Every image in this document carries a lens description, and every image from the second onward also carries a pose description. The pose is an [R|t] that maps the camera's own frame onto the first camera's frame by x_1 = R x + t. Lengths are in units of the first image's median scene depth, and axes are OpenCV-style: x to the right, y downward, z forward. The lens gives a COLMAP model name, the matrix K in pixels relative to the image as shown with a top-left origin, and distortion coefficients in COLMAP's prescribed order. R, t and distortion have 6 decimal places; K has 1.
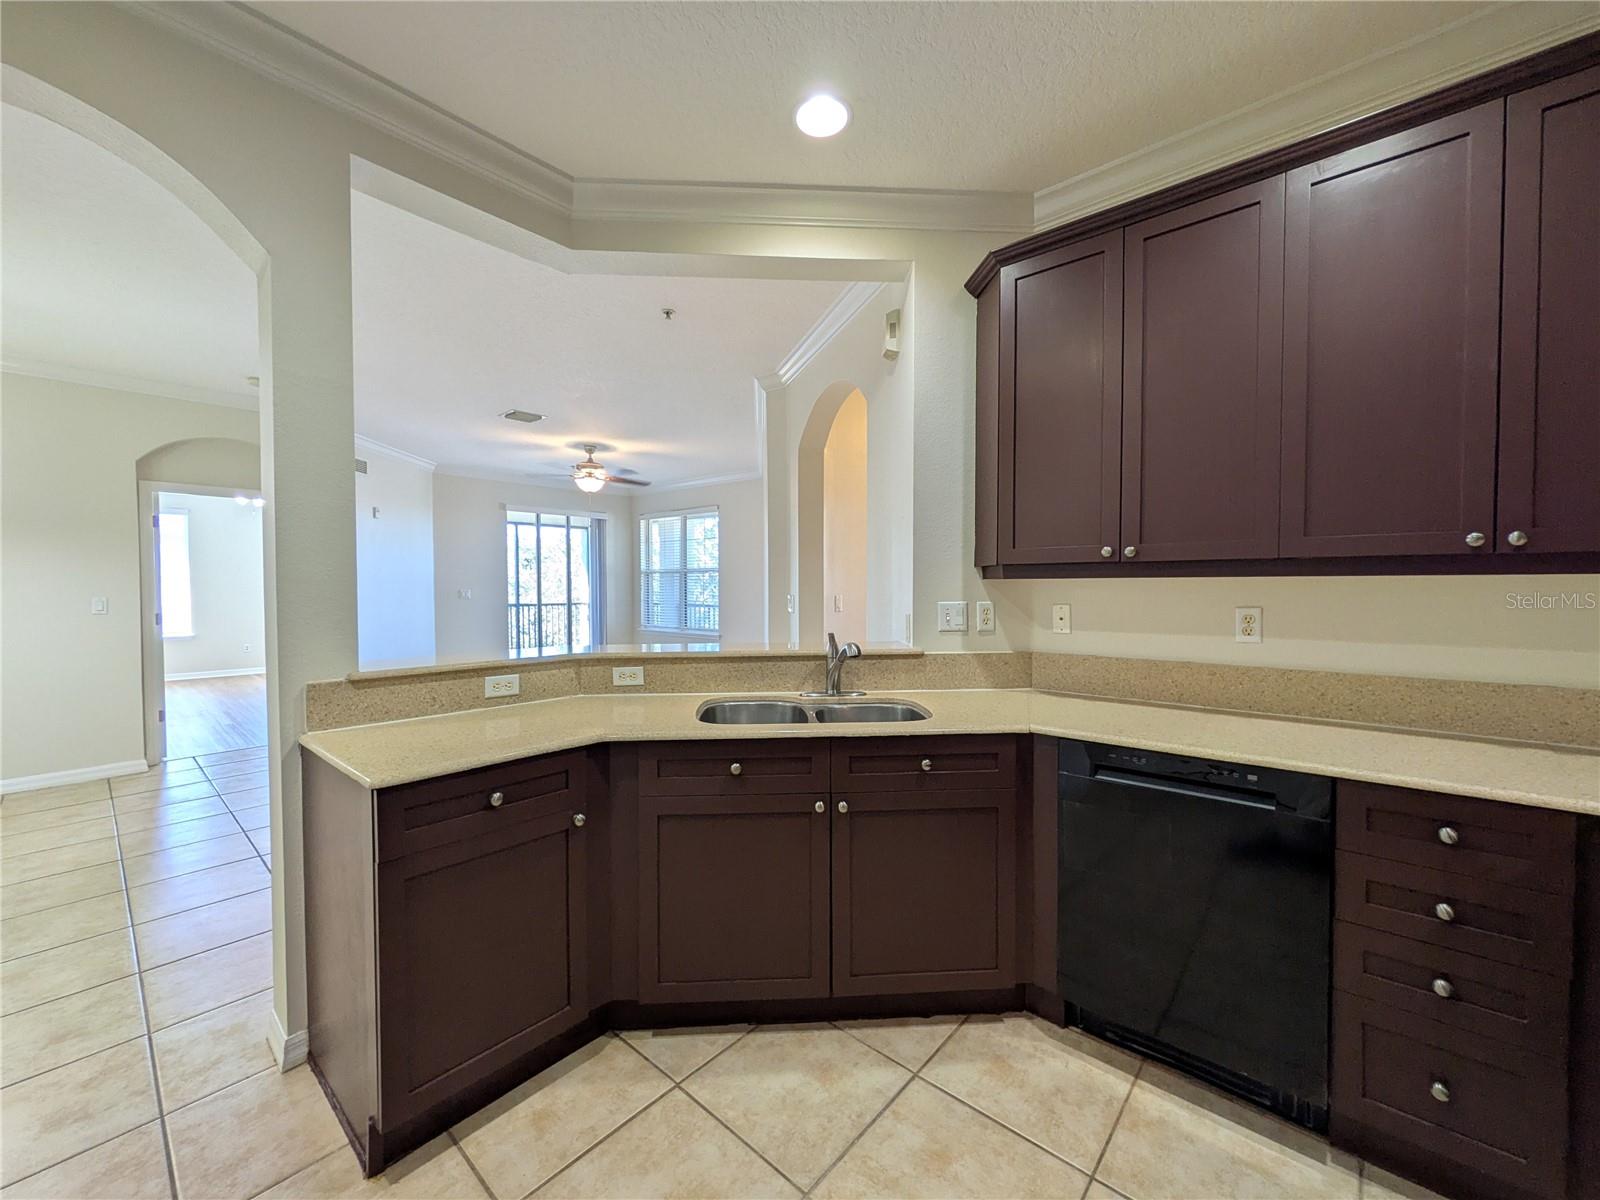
lens RADIAL K [[635.1, 0, 807.7], [0, 635.1, 597.5], [0, 0, 1]] dist [-0.000206, -0.000032]
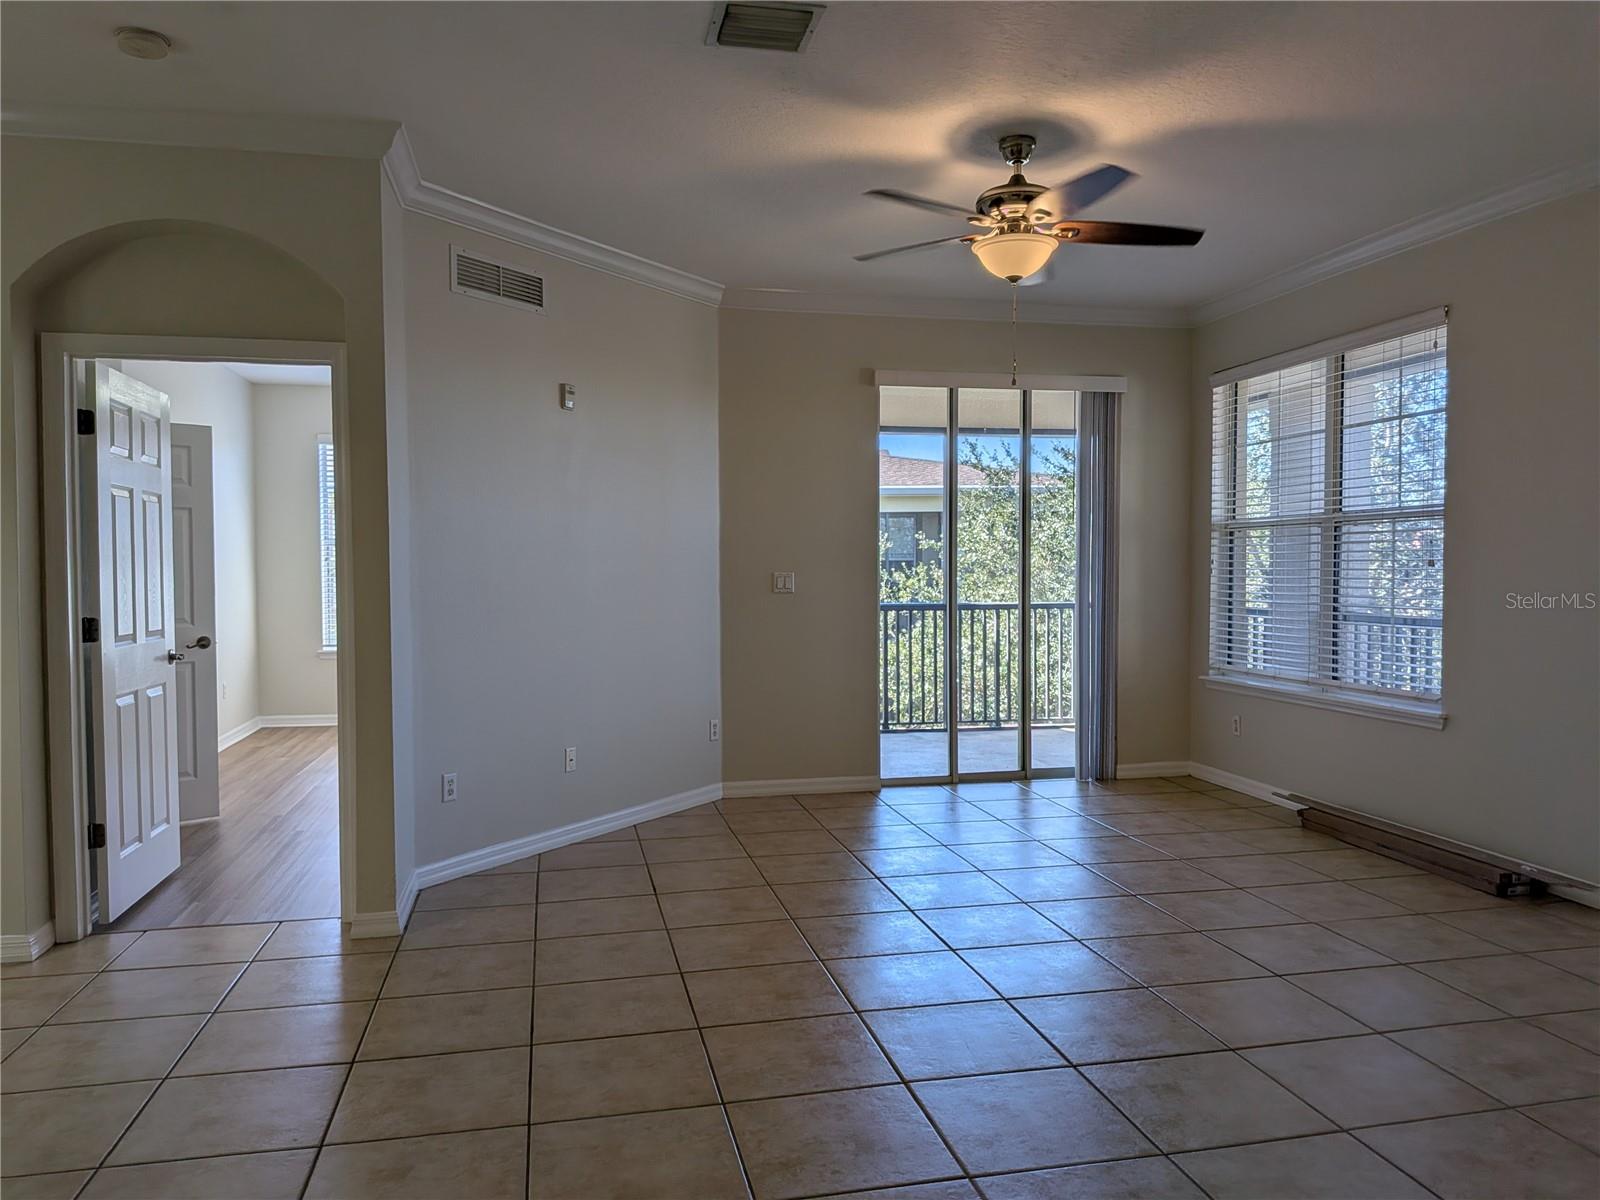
lens RADIAL K [[1149.9, 0, 809.9], [0, 1149.9, 609.1], [0, 0, 1]] dist [0.048334, -0.073406]
pose [[0.801569, 0.016347, -0.597679, -0.045350], [-0.008253, 0.999833, 0.016278, 0.000239], [0.597845, -0.008116, 0.801571, 0.327253]]
